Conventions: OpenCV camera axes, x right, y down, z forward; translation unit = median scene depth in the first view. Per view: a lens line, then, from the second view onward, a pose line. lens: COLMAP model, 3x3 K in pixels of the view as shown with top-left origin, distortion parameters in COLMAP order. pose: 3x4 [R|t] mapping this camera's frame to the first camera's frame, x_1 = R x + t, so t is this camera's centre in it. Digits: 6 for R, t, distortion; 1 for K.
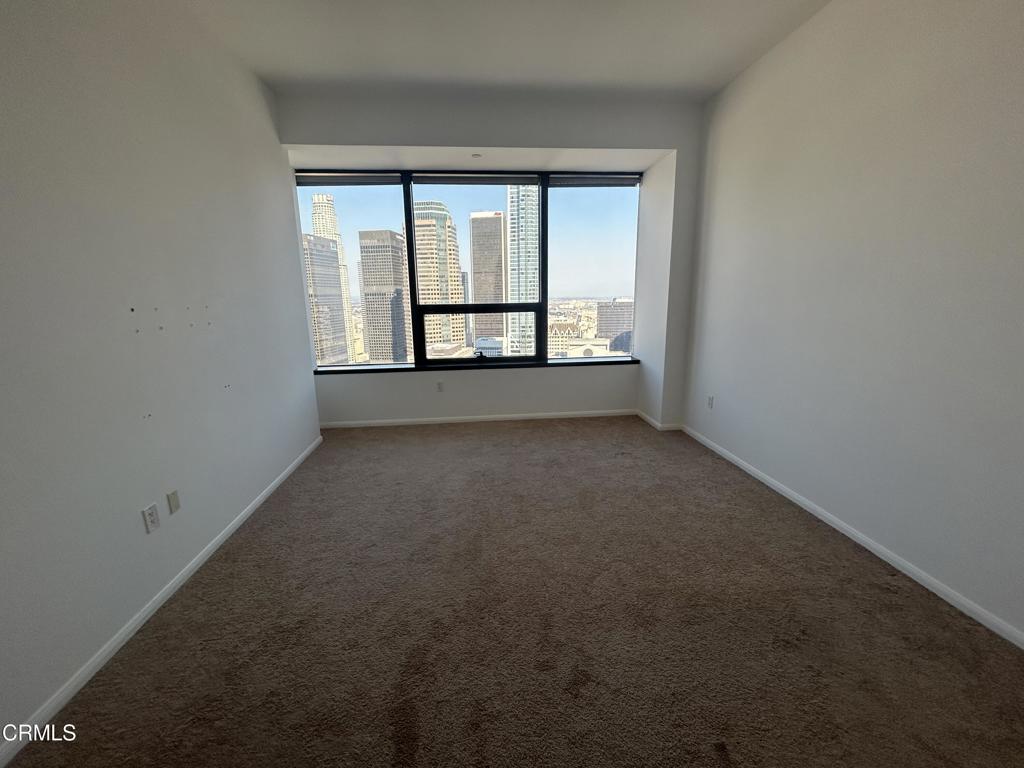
lens RADIAL K [[427.6, 0, 512.0], [0, 427.6, 384.0], [0, 0, 1]] dist [0.002722, 0.000015]
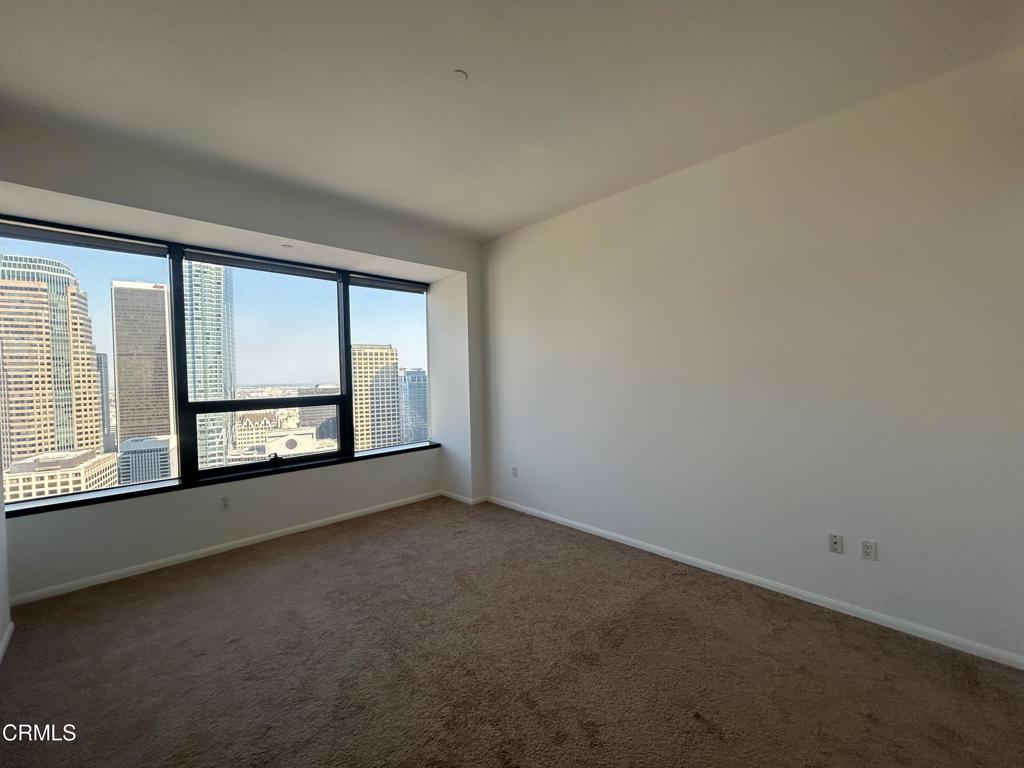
lens RADIAL K [[418.2, 0, 512.0], [0, 418.2, 384.0], [0, 0, 1]] dist [0.001286, 0.000016]
pose [[0.778364, -0.013014, 0.627678, -0.238949], [0.135797, 0.979607, -0.148087, -0.023254], [-0.612951, 0.200502, 0.764258, 0.036905]]
